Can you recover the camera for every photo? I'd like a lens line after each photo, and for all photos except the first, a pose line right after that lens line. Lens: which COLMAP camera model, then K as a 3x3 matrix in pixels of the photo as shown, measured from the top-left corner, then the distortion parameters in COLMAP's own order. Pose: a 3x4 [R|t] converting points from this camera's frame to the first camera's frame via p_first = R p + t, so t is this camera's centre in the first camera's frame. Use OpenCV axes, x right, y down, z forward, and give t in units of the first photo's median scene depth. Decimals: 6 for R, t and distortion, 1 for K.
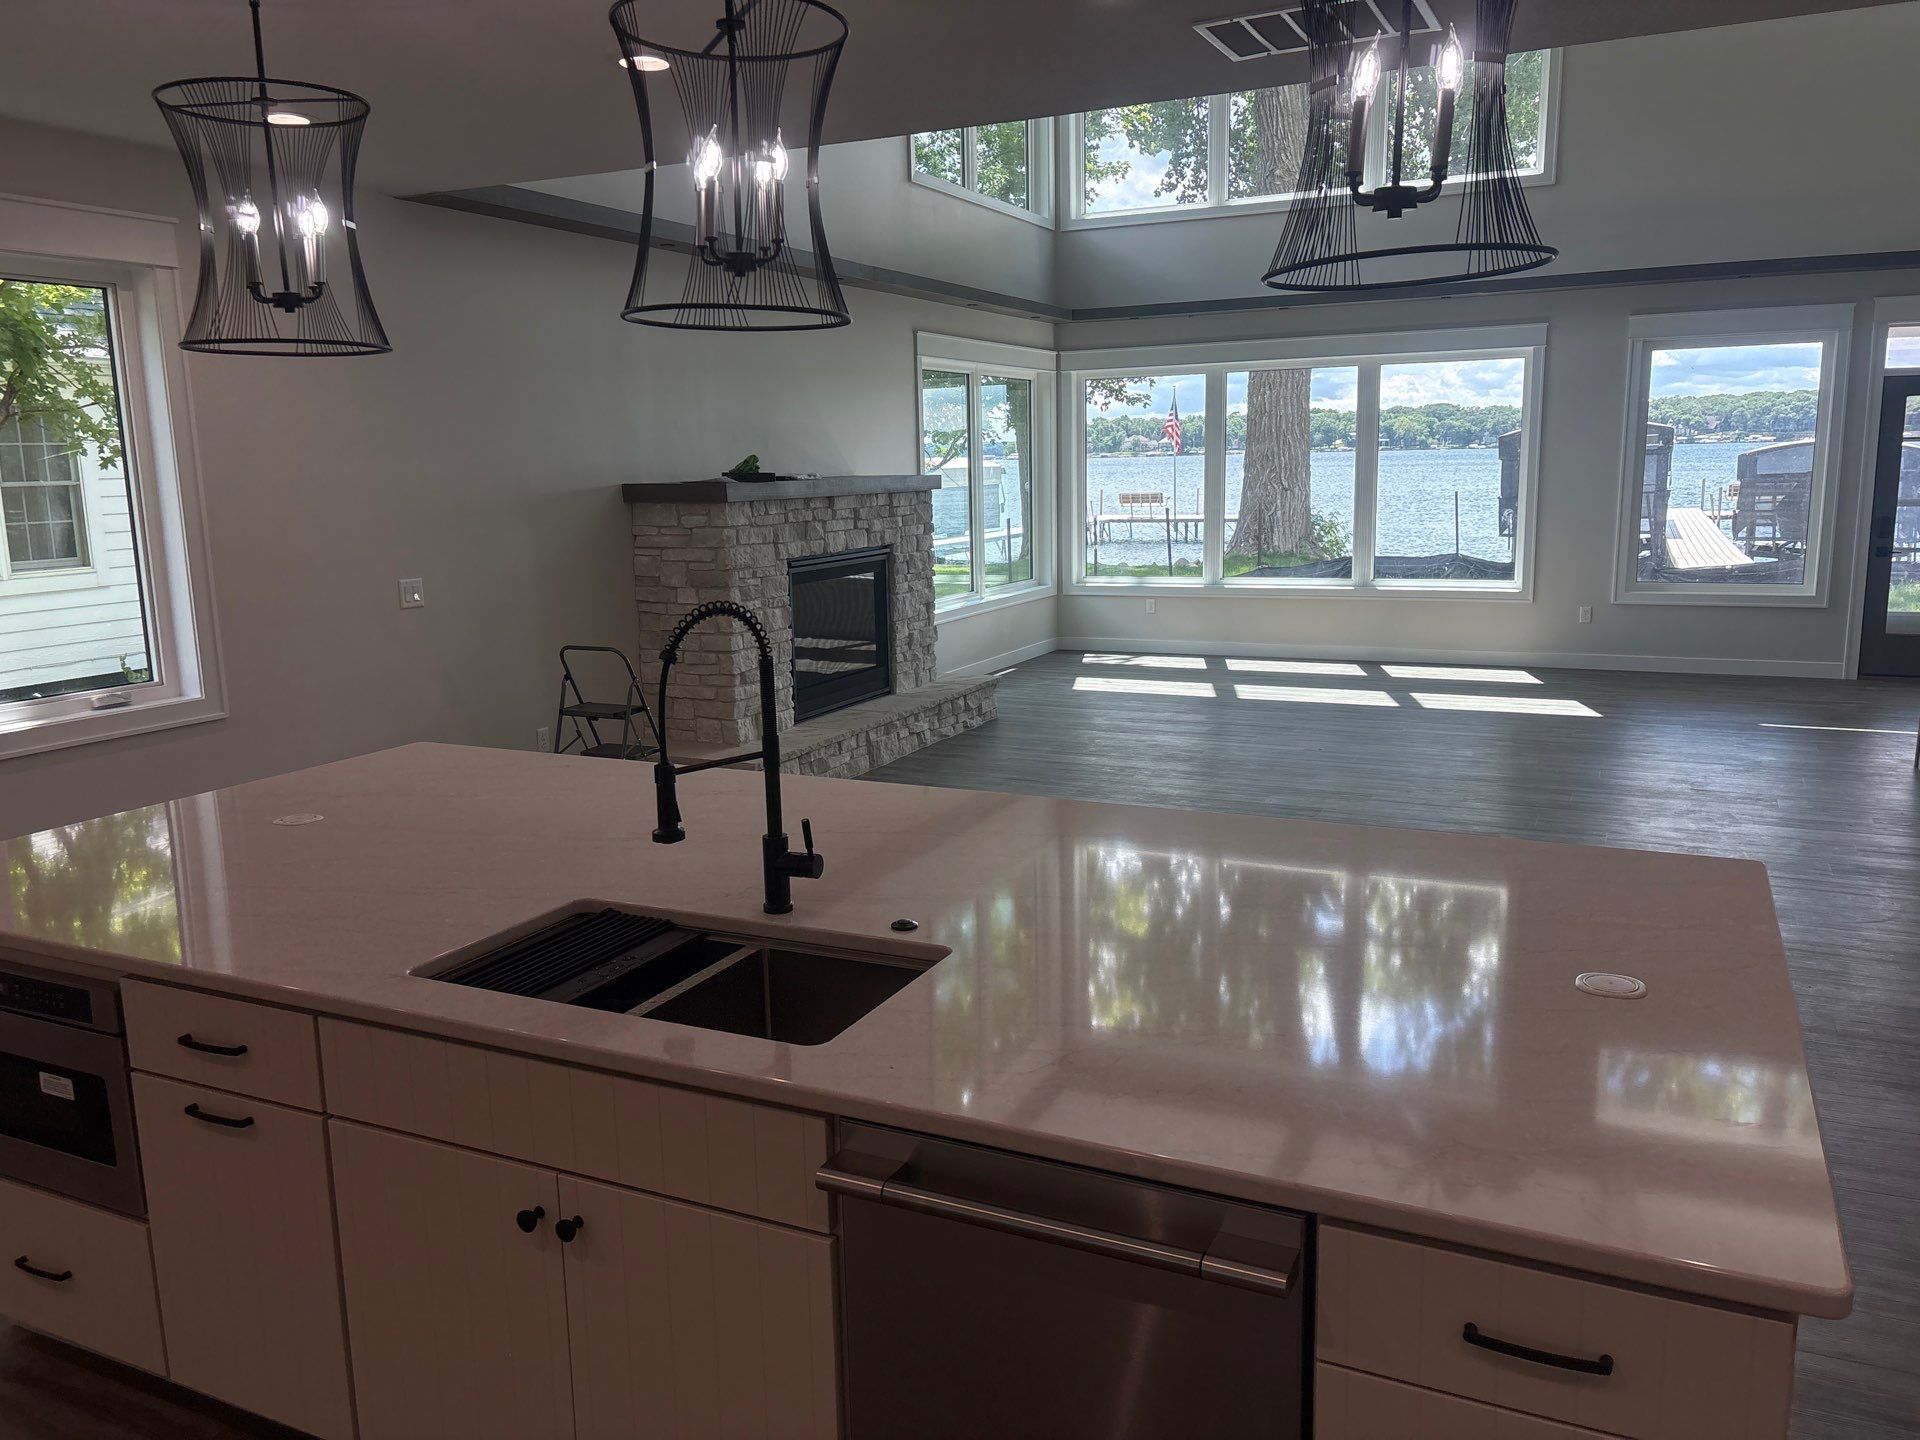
lens RADIAL K [[1424.3, 0, 960.0], [0, 1424.3, 720.0], [0, 0, 1]] dist [0.016526, 0.003782]
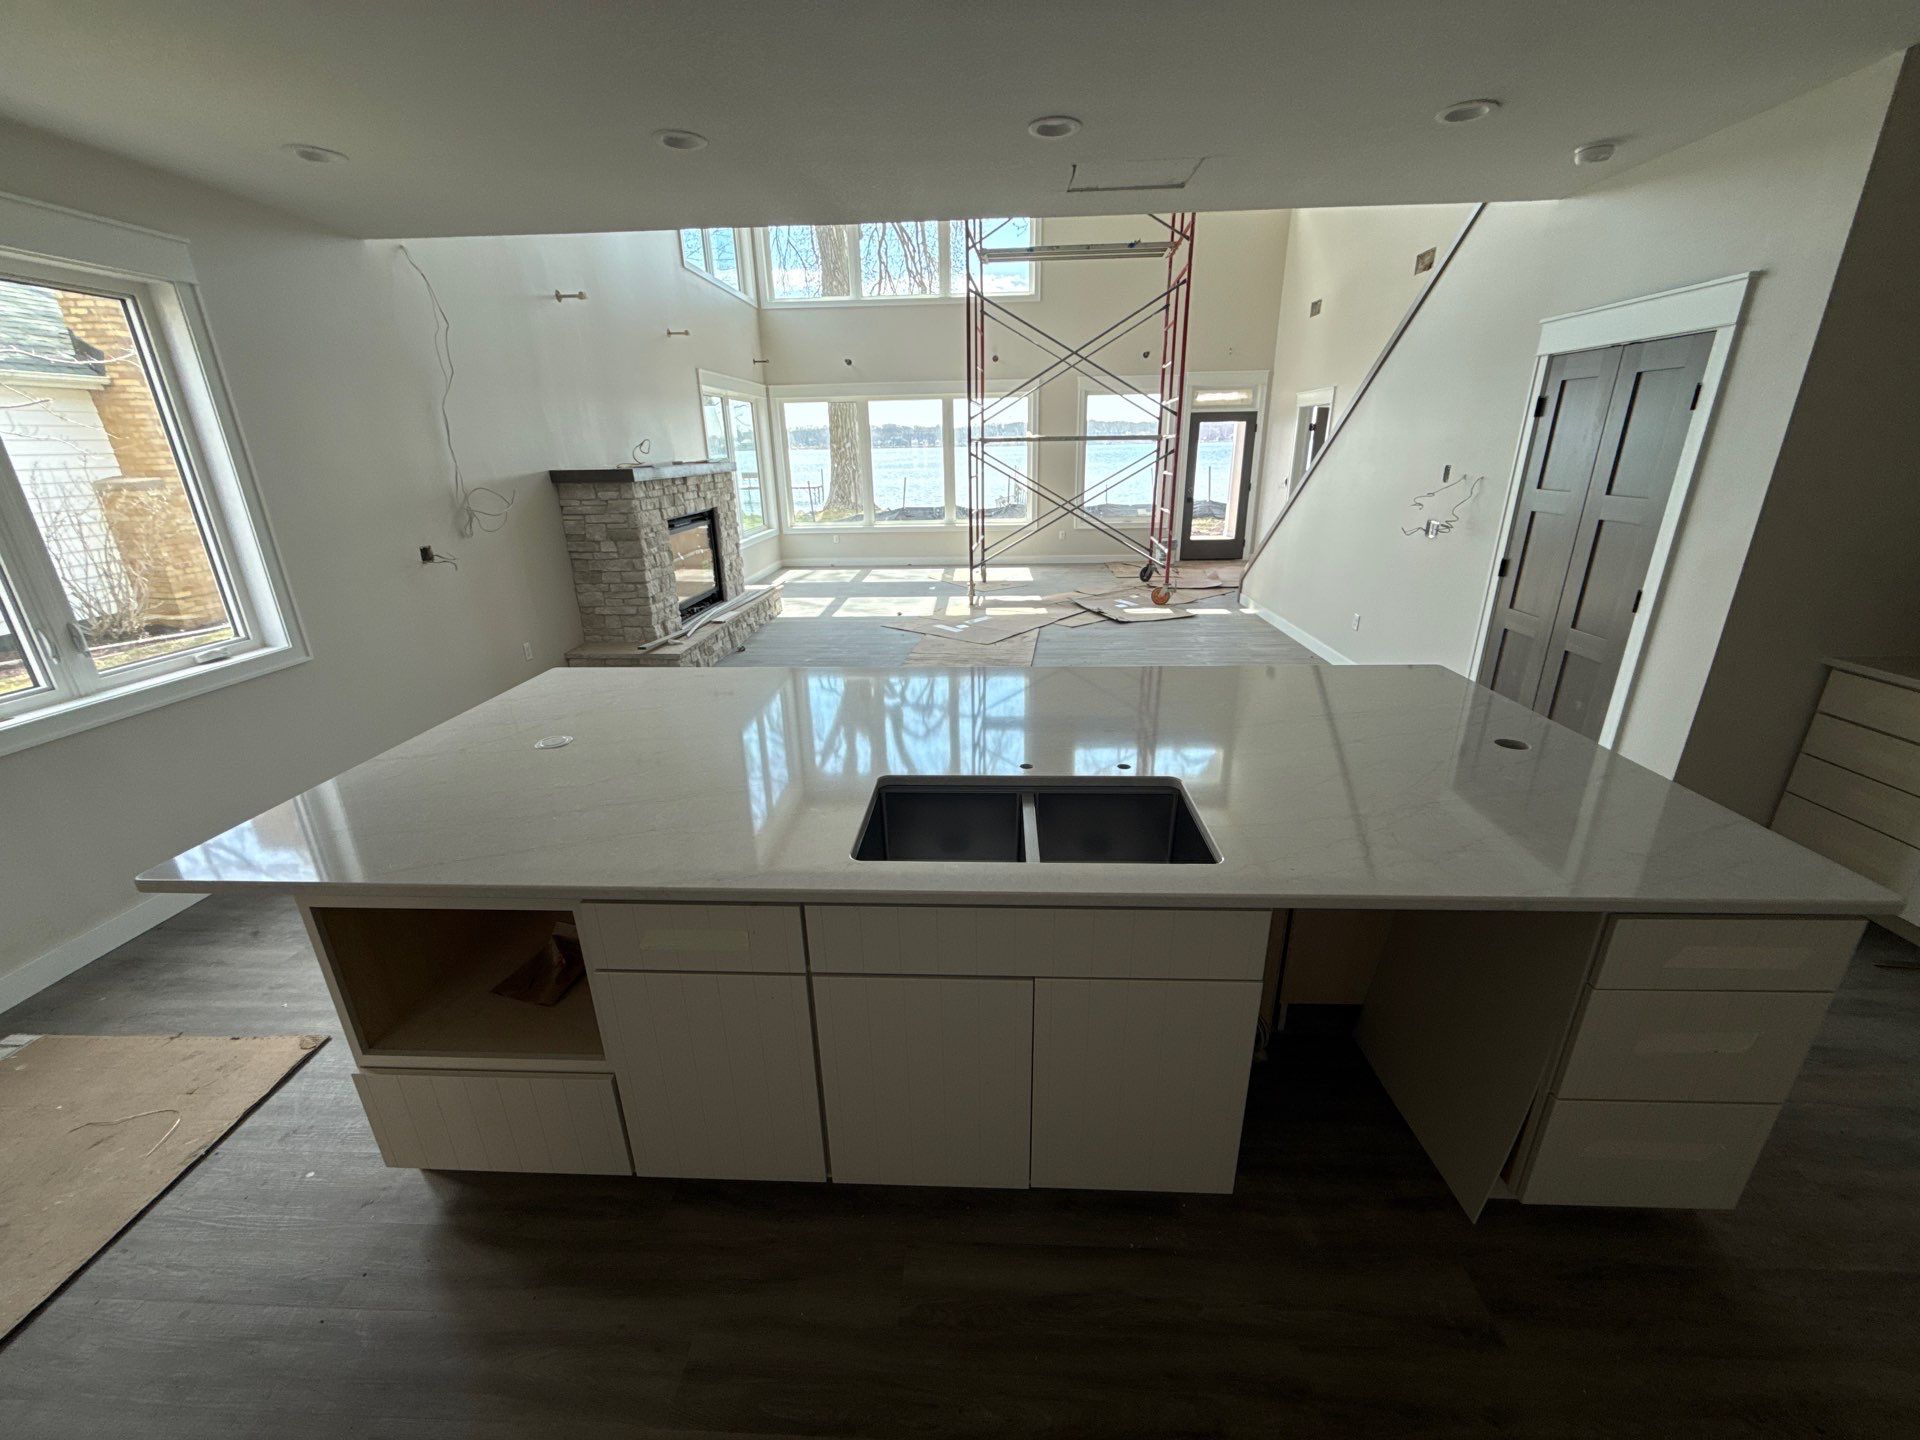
lens RADIAL K [[759.5, 0, 953.5], [0, 759.5, 716.6], [0, 0, 1]] dist [-0.001617, -0.000200]
pose [[0.923335, -0.125659, 0.362853, -0.164558], [0.067994, 0.983512, 0.167575, -0.019696], [-0.377928, -0.130056, 0.916655, 0.102908]]
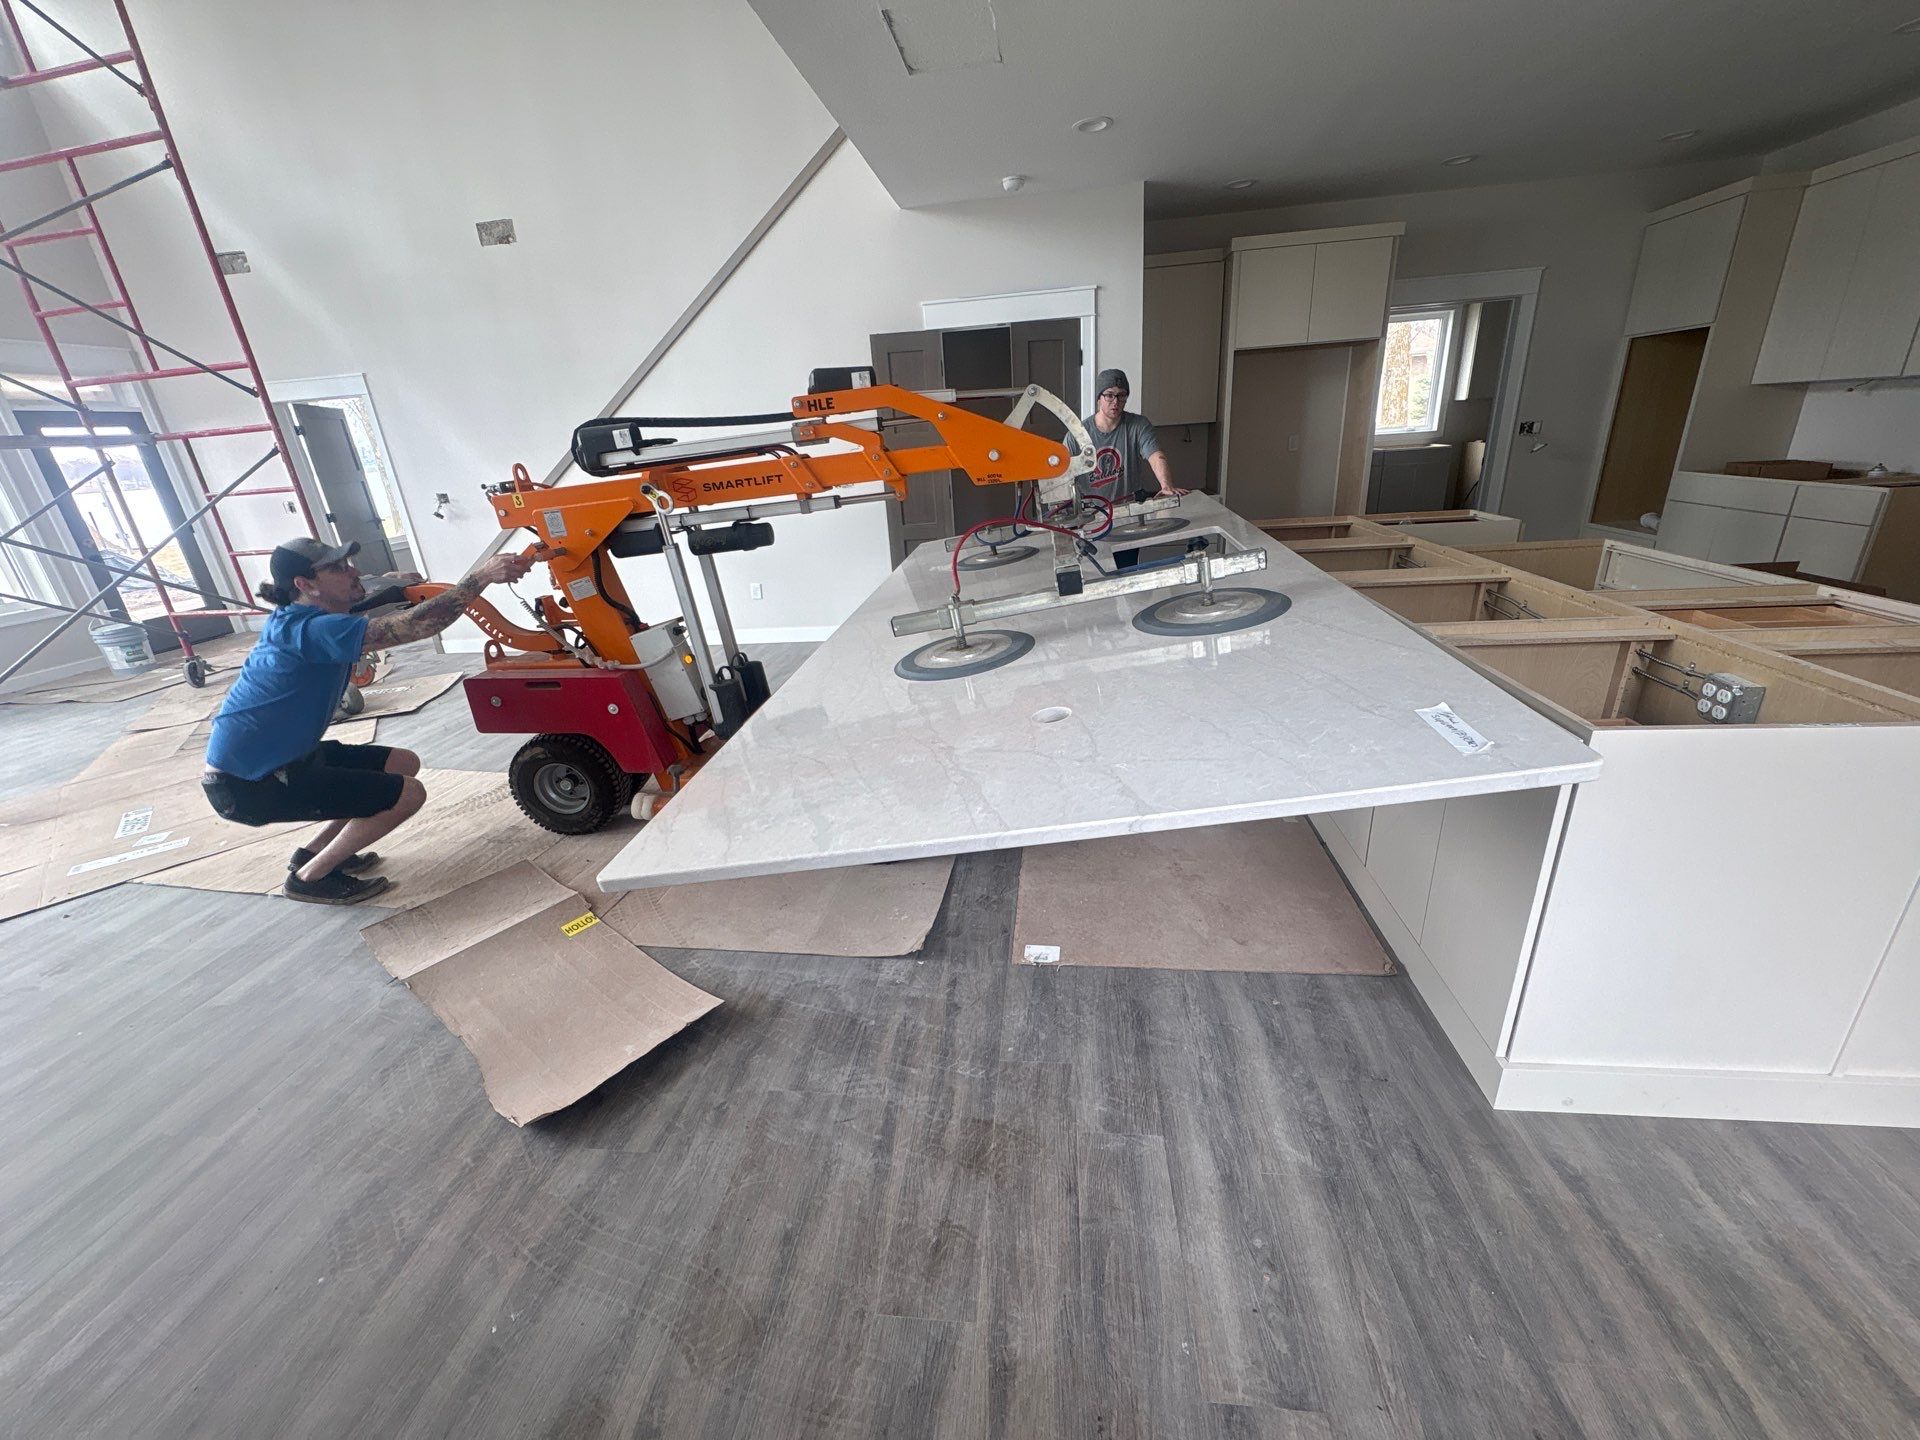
lens RADIAL K [[758.2, 0, 960.0], [0, 758.2, 720.0], [0, 0, 1]] dist [0.000875, -0.000439]
pose [[-0.318395, -0.299895, 0.899270, -0.305464], [0.239838, 0.892291, 0.382485, -0.087032], [-0.917116, 0.337460, -0.212175, 0.680940]]
